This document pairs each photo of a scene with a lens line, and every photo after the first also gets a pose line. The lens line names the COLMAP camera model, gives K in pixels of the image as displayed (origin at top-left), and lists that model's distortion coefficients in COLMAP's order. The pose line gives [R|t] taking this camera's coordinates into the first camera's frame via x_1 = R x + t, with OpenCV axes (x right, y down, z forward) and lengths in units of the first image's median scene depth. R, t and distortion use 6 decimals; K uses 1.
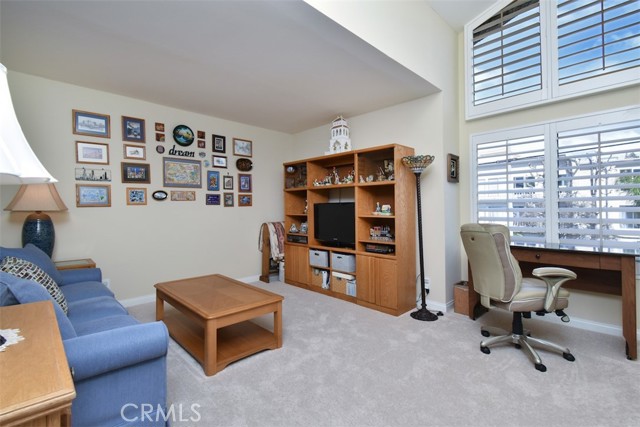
lens RADIAL K [[293.1, 0, 321.7], [0, 293.1, 207.6], [0, 0, 1]] dist [-0.000478, 0.000021]
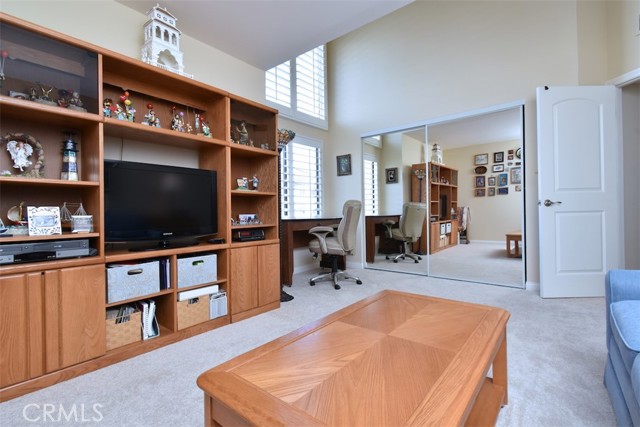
lens RADIAL K [[293.1, 0, 321.7], [0, 293.1, 207.6], [0, 0, 1]] dist [-0.000478, 0.000021]
pose [[-0.122659, 0.005309, 0.992435, -0.526221], [-0.018056, 0.999808, -0.007580, 0.061306], [-0.992285, -0.018849, -0.122539, 0.814229]]
